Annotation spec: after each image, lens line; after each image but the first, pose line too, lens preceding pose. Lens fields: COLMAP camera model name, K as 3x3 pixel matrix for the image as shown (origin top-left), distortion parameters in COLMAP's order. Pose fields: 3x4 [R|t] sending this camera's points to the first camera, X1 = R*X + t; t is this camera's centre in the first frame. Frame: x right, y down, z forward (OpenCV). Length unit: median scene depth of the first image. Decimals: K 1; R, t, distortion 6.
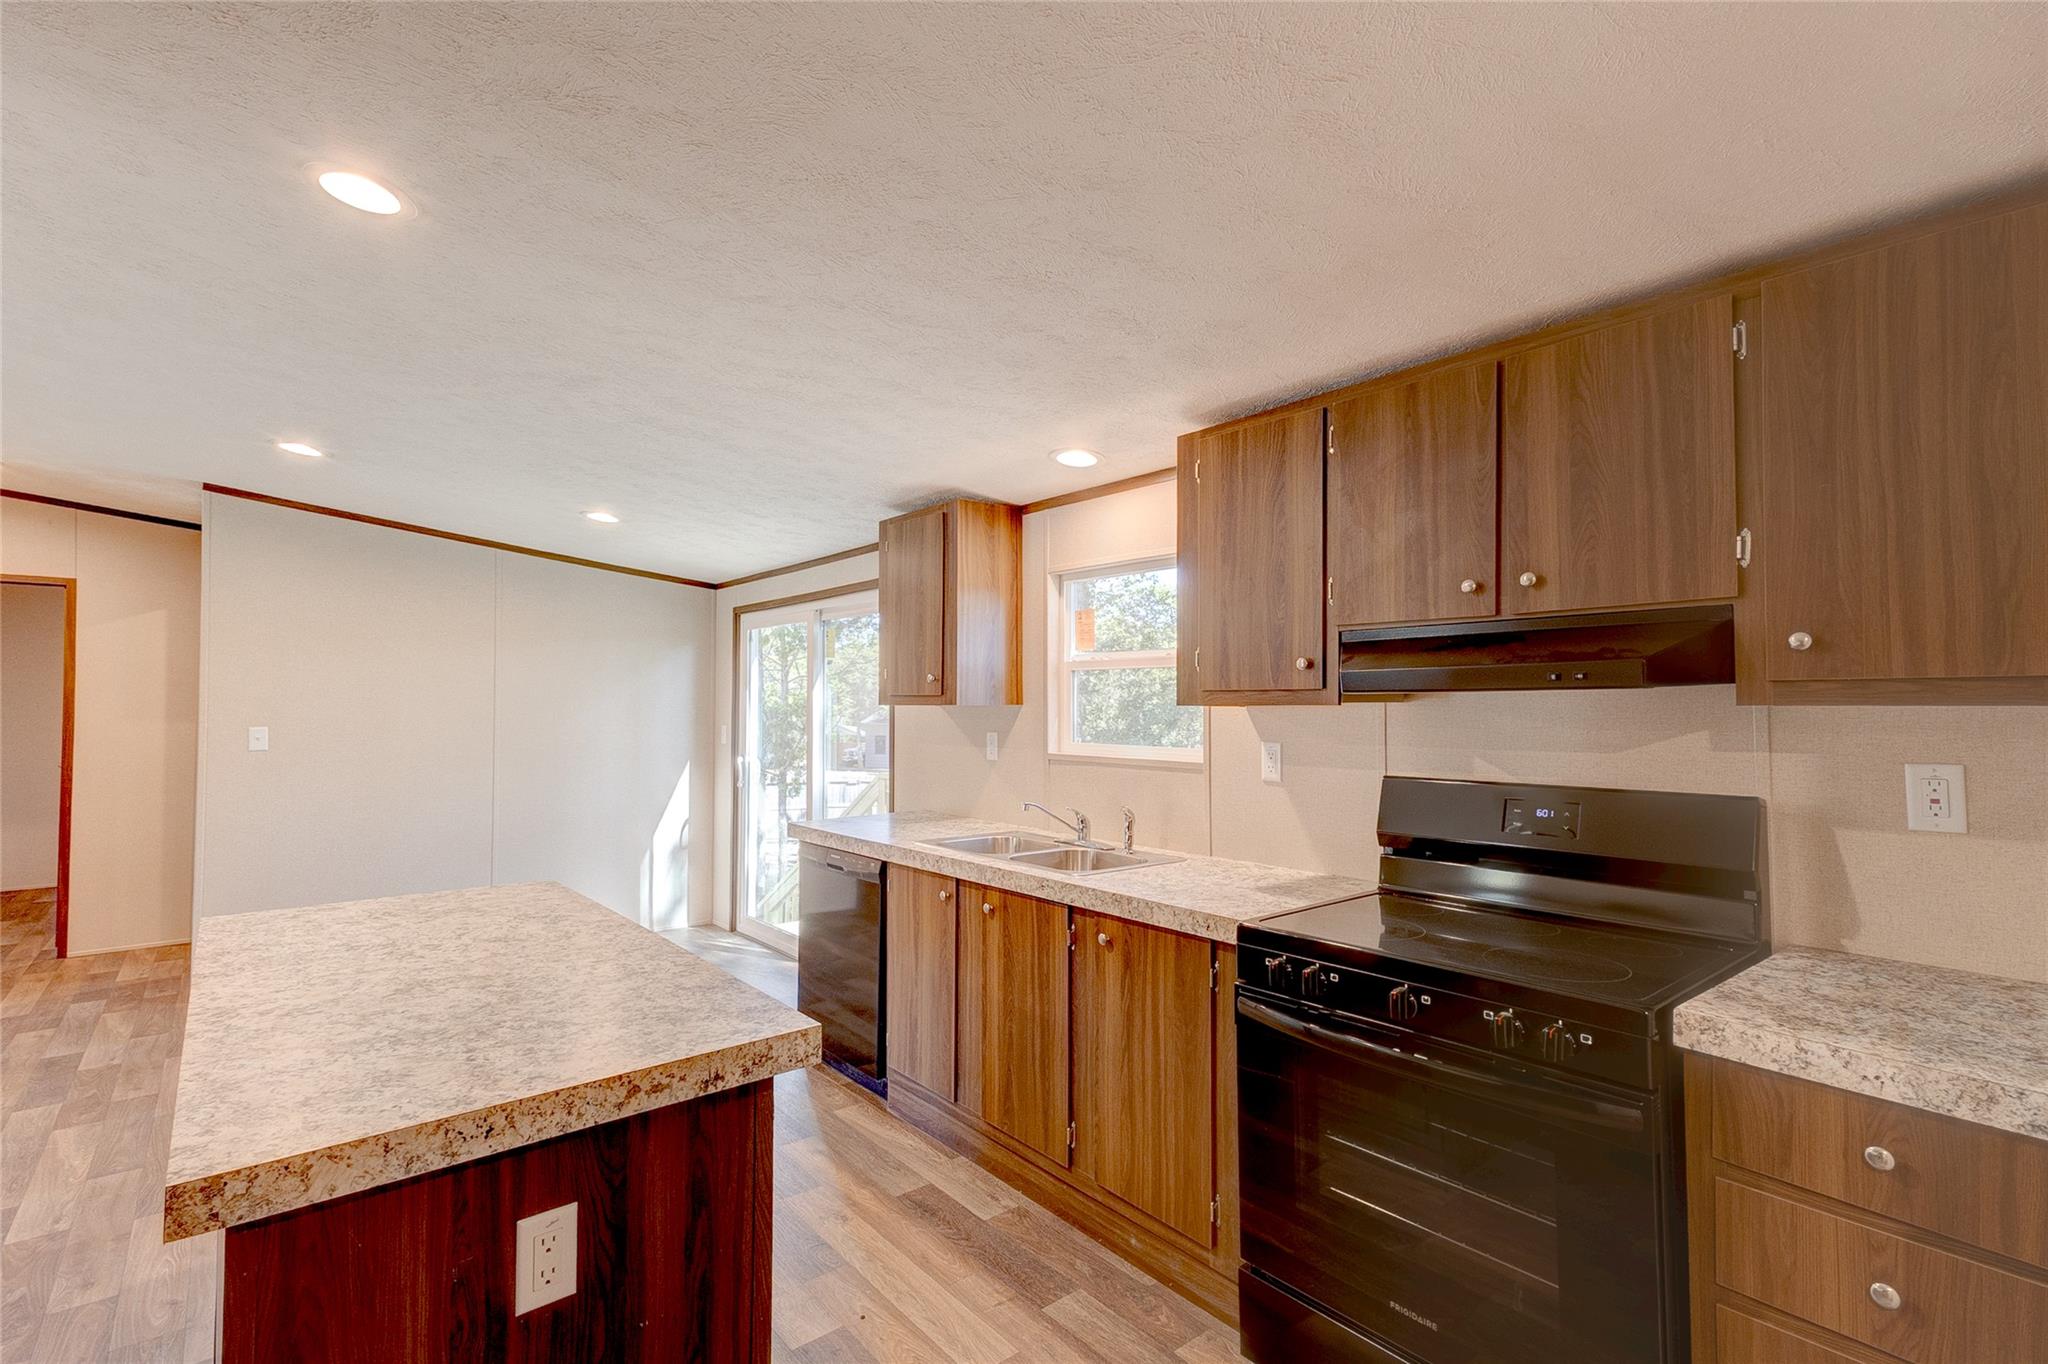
lens RADIAL K [[940.5, 0, 1024.0], [0, 940.5, 682.0], [0, 0, 1]] dist [0.013976, -0.003691]
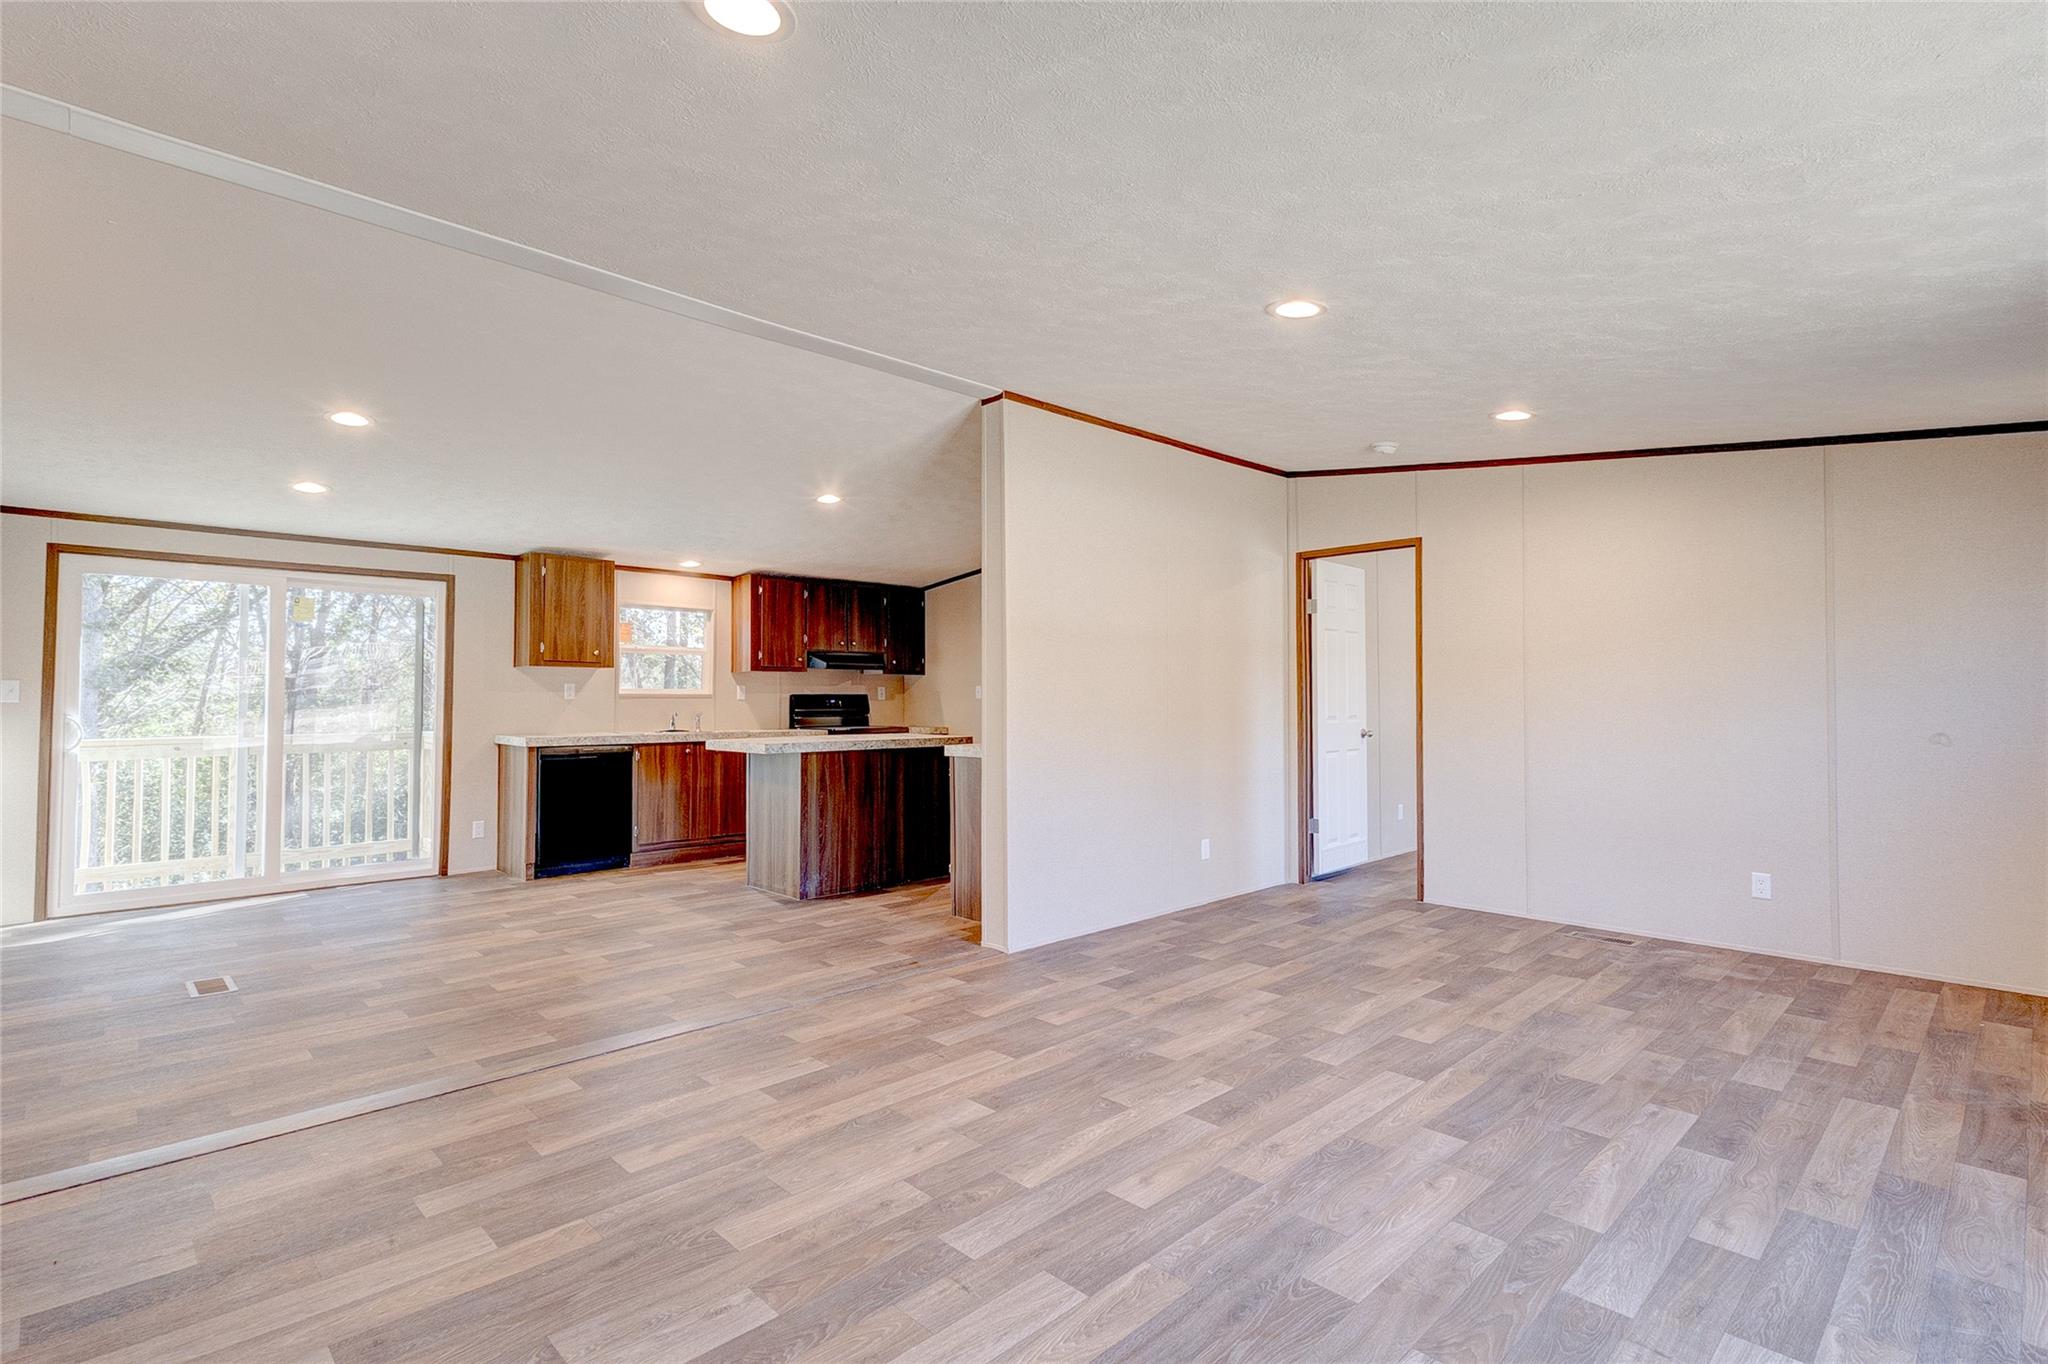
lens RADIAL K [[944.1, 0, 1019.3], [0, 944.1, 682.2], [0, 0, 1]] dist [0.015521, -0.002618]
pose [[-0.066921, 0.018398, 0.997589, -2.856303], [-0.024925, 0.999487, -0.020105, 0.099671], [-0.997447, -0.026211, -0.066428, 0.407839]]
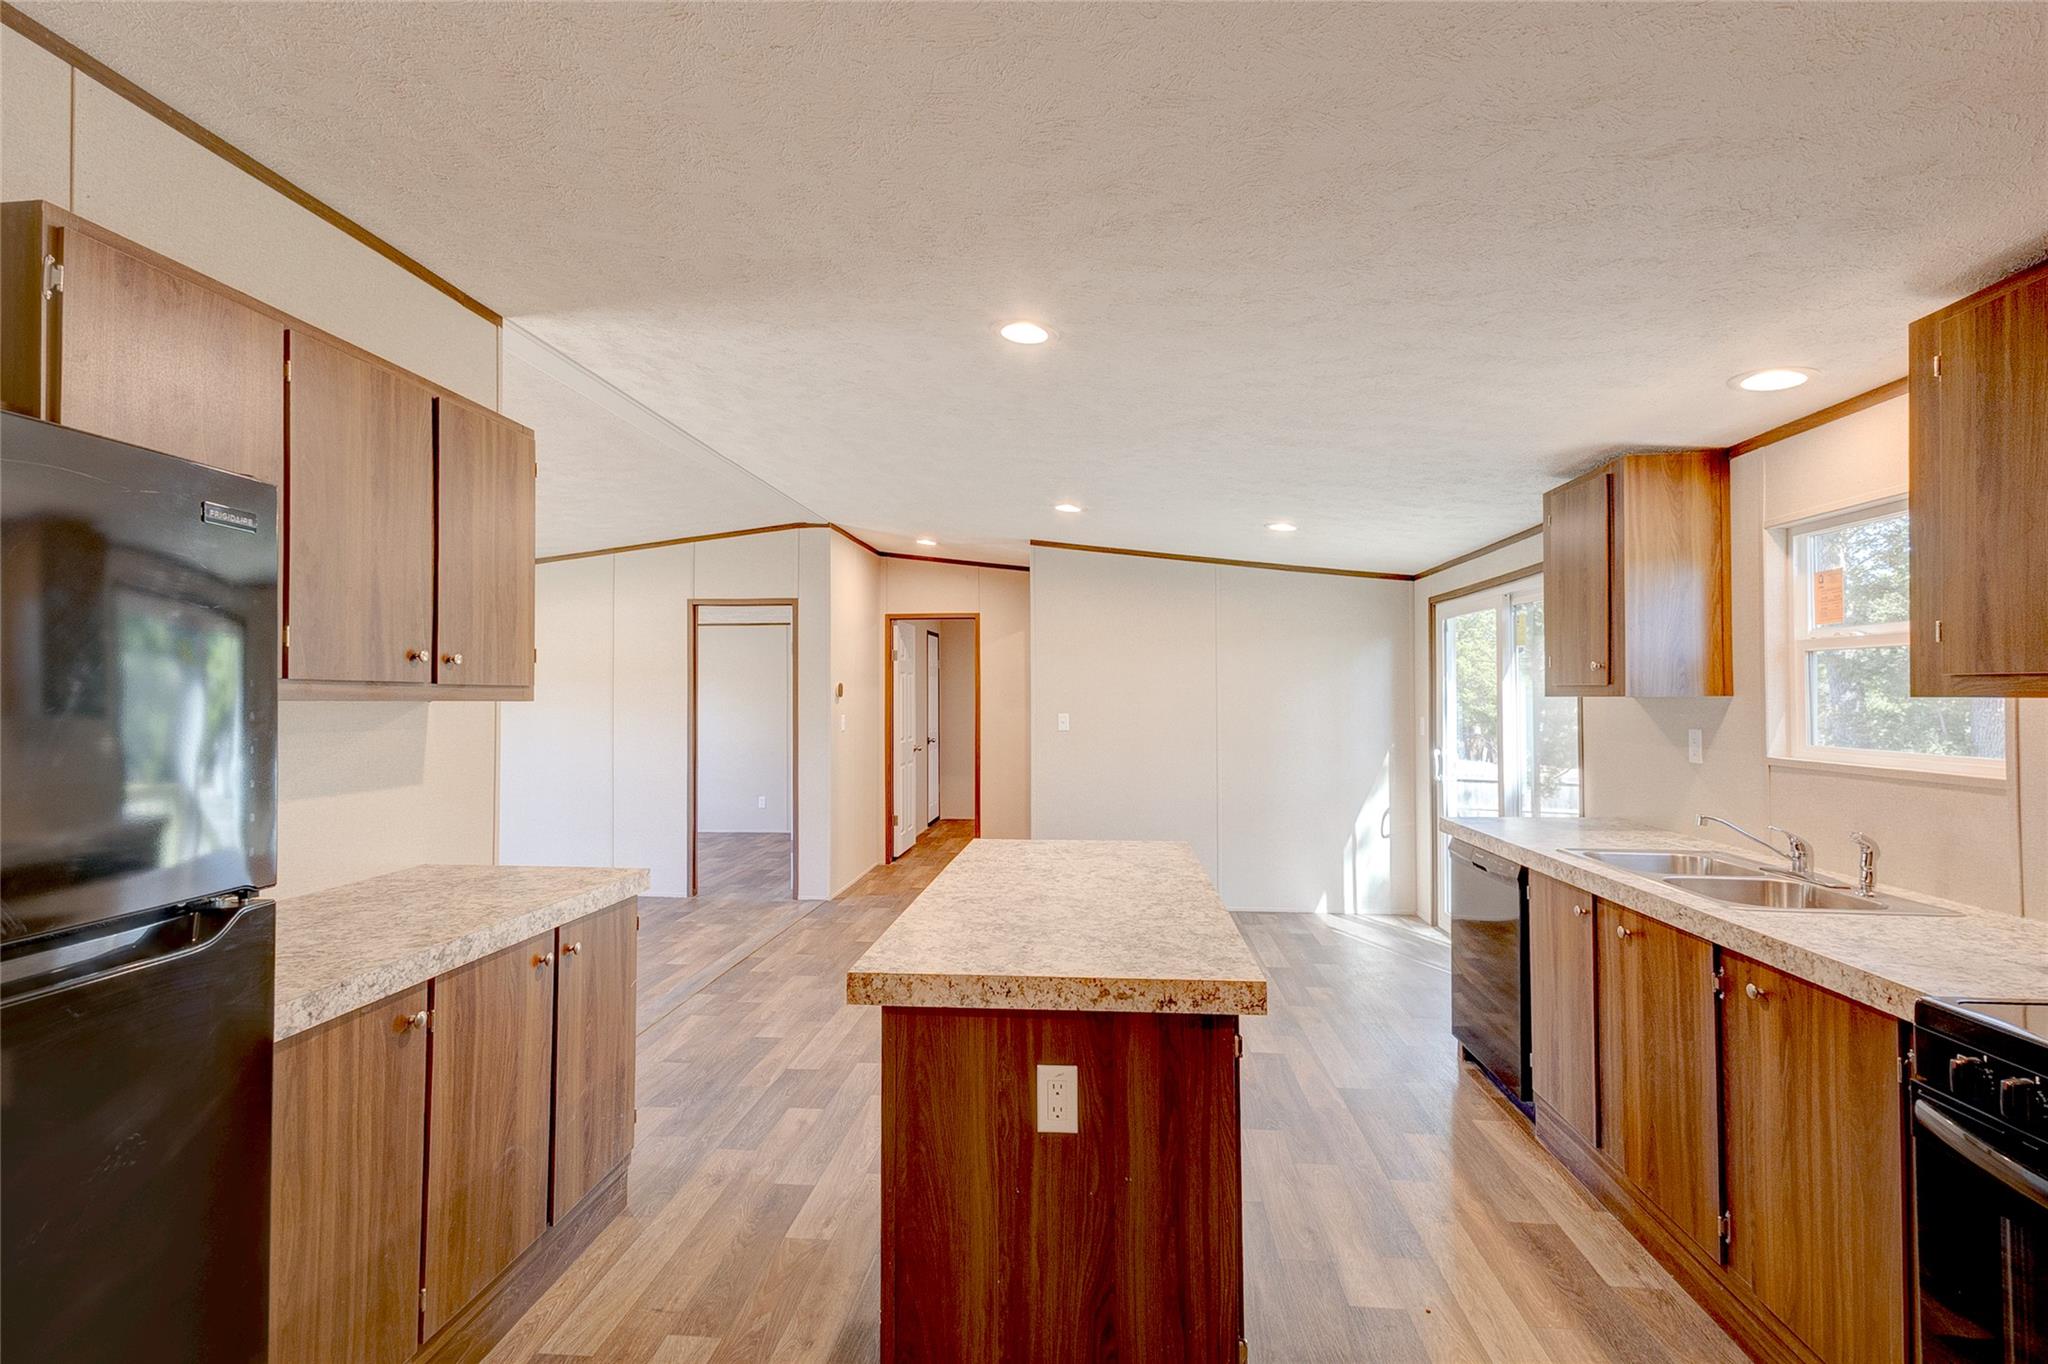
lens RADIAL K [[940.5, 0, 1024.0], [0, 940.5, 682.0], [0, 0, 1]] dist [0.013976, -0.003691]
pose [[0.706178, -0.012880, -0.707917, 0.207953], [0.019230, 0.999815, 0.000992, -0.000363], [0.707773, -0.014314, 0.706295, 0.003075]]
